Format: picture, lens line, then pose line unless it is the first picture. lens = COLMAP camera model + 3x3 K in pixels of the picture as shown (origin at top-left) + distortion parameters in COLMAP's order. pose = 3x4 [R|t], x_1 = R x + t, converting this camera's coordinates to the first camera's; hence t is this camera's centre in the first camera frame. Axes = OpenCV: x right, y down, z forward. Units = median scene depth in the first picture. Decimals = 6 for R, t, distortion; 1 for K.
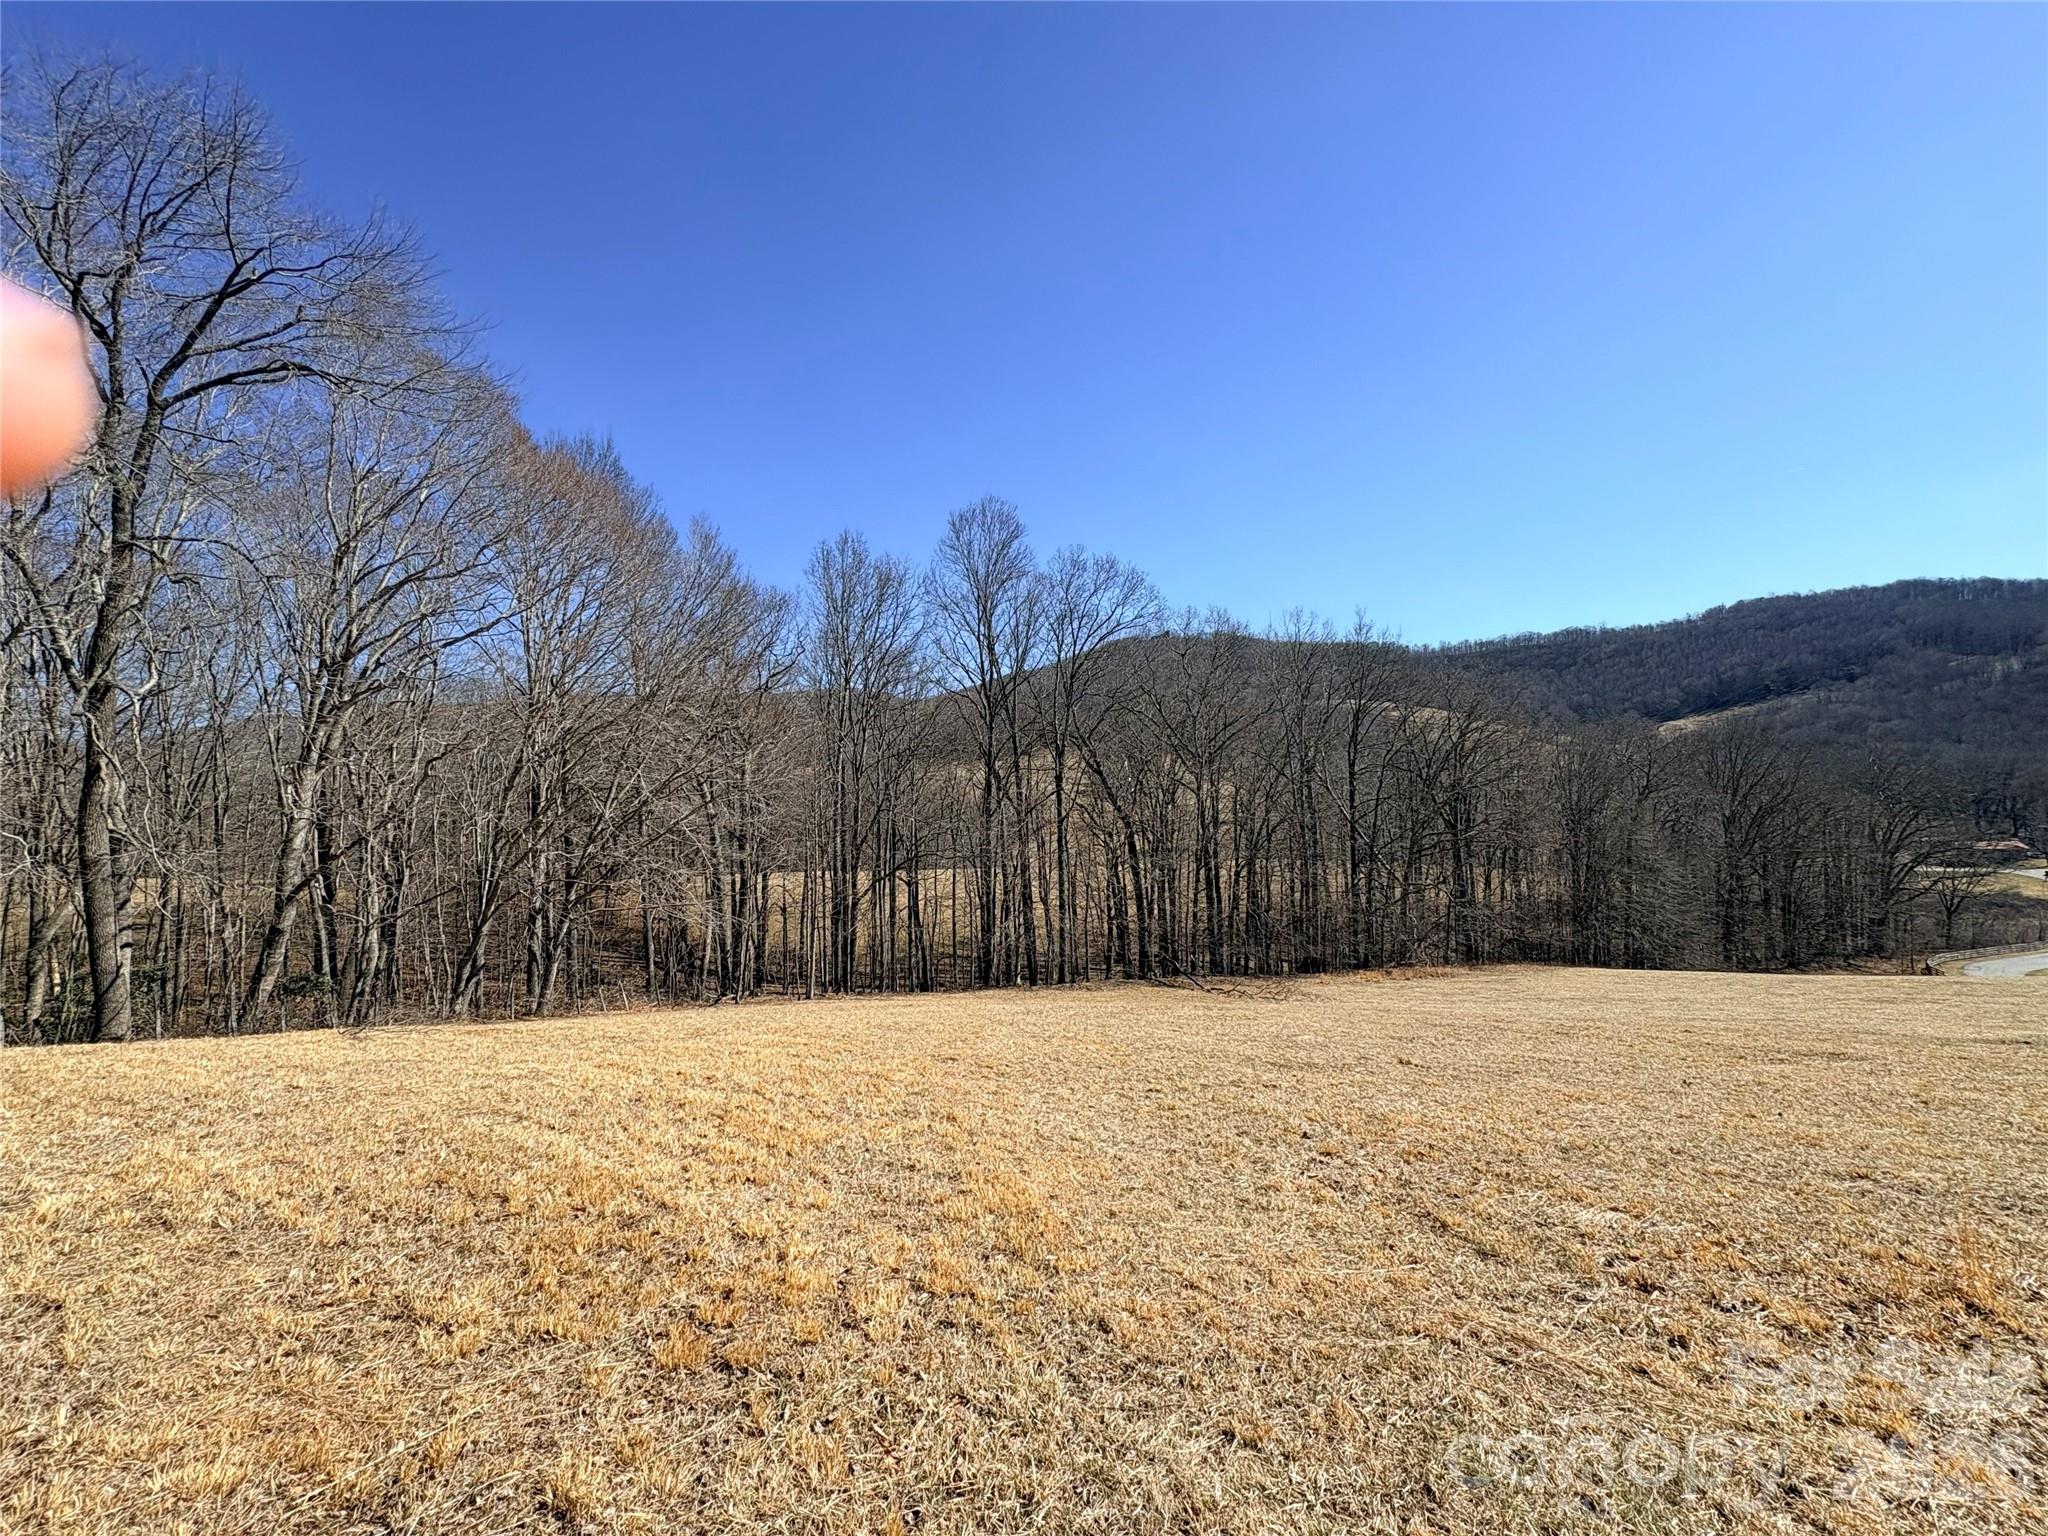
lens RADIAL K [[814.5, 0, 1026.1], [0, 814.5, 767.7], [0, 0, 1]] dist [-0.000974, 0.000608]
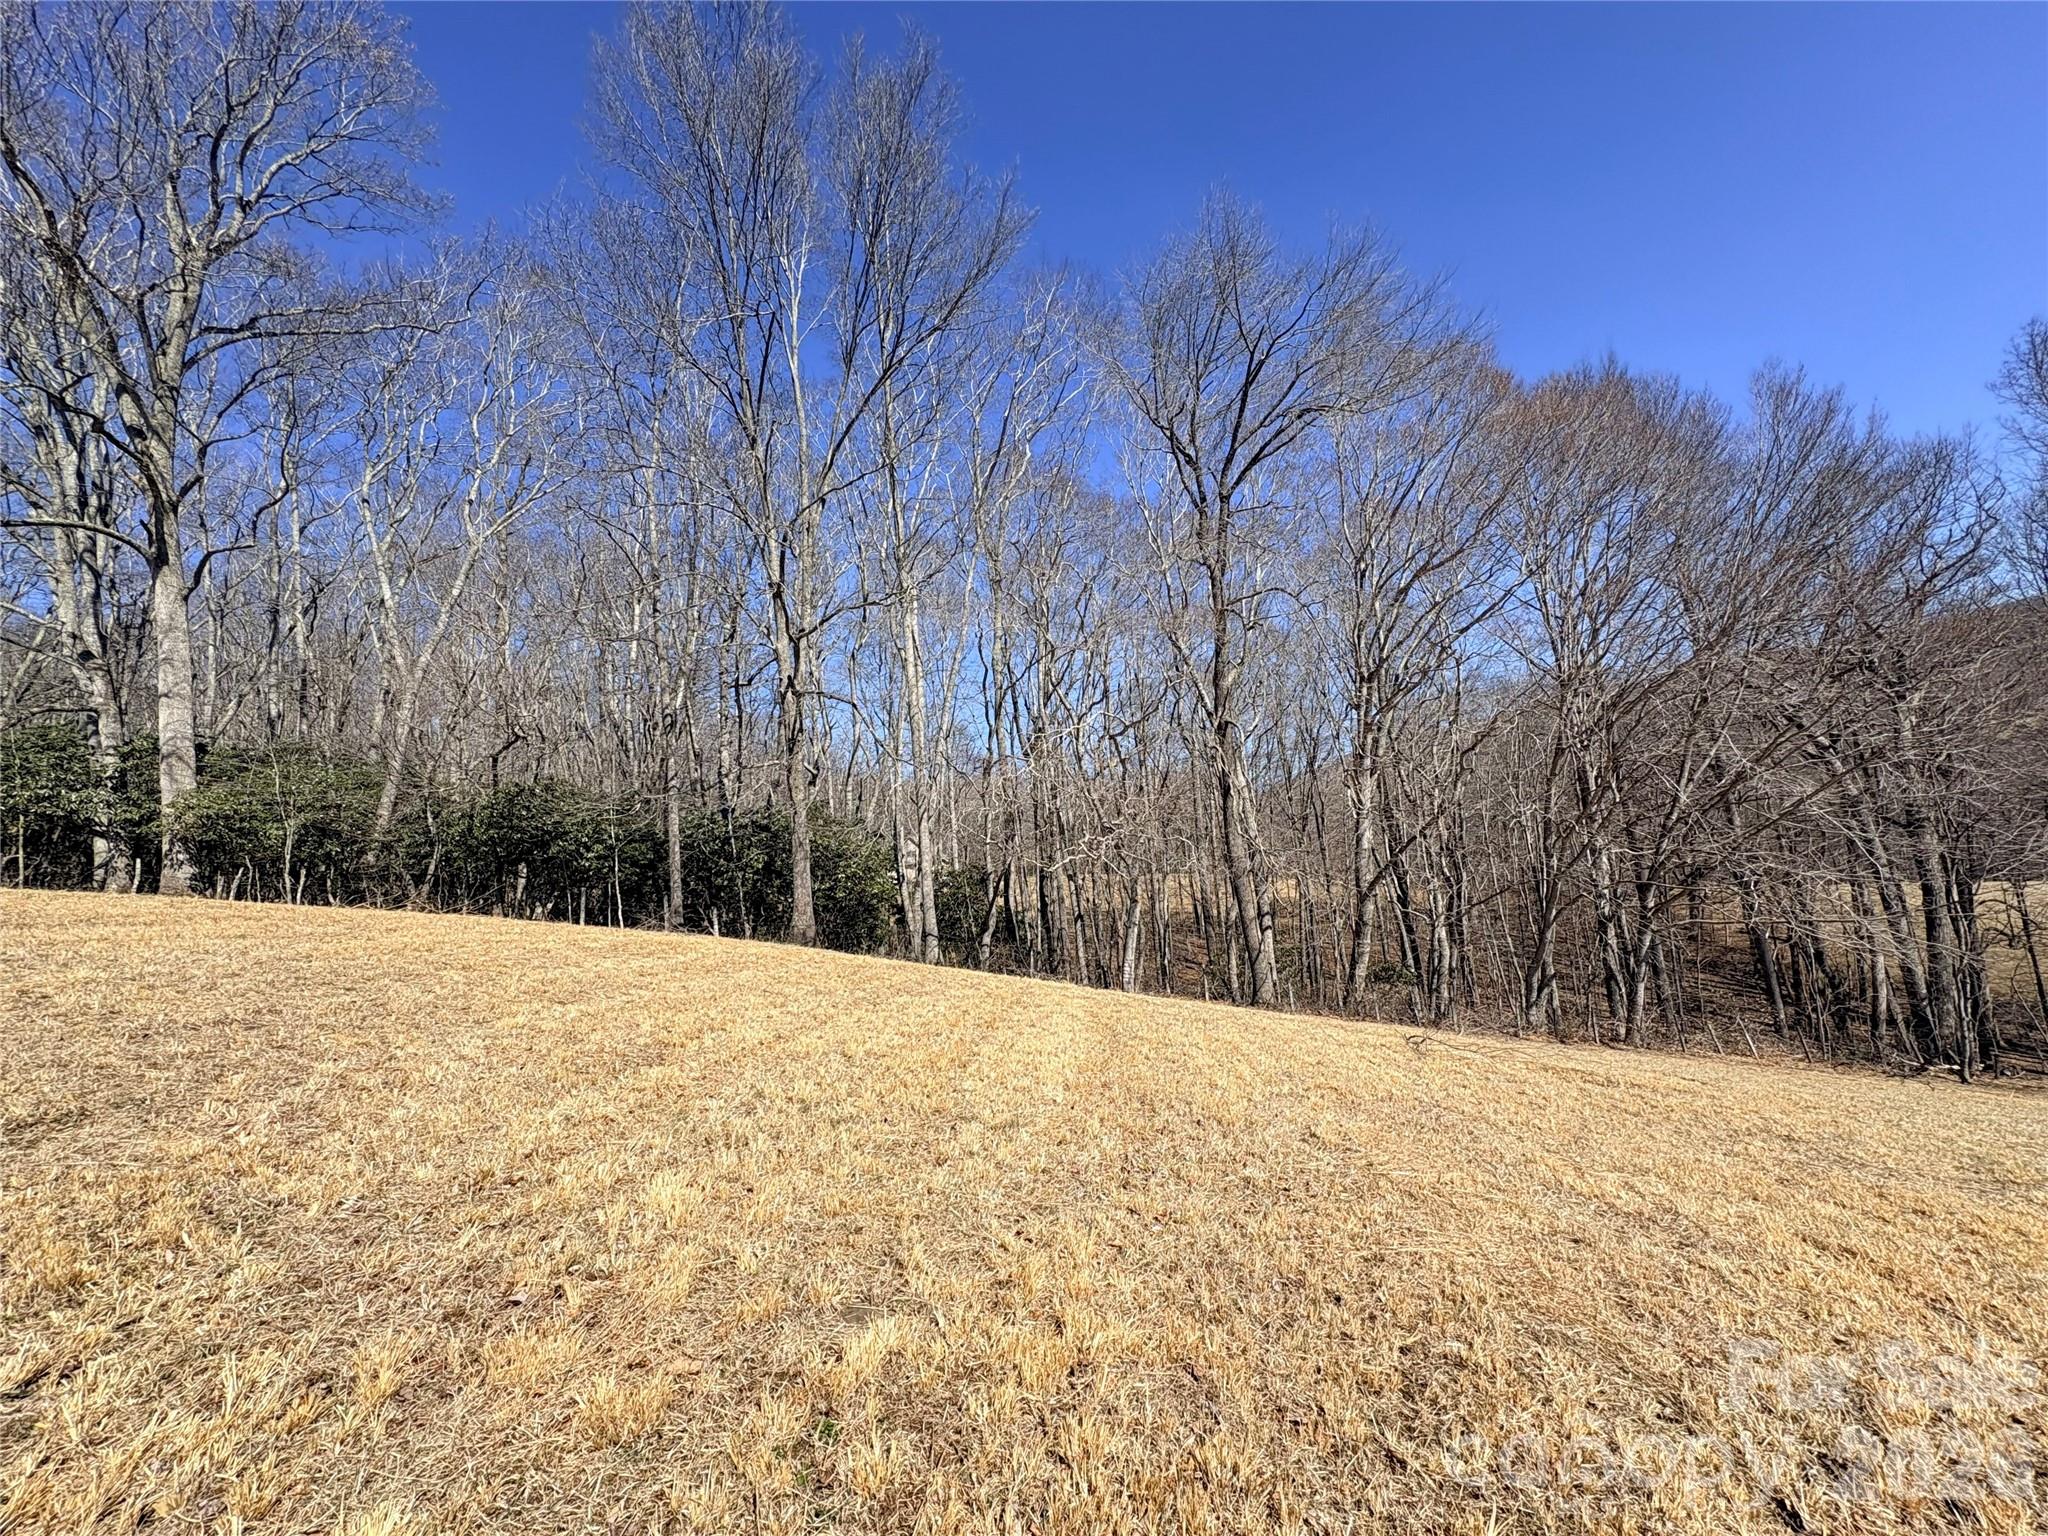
lens RADIAL K [[814.5, 0, 1021.2], [0, 814.5, 766.3], [0, 0, 1]] dist [-0.000974, 0.000608]
pose [[0.407361, -0.112809, -0.906273, -0.066679], [0.105404, 0.991518, -0.076042, 0.020618], [0.907164, -0.064548, 0.415797, 0.110109]]
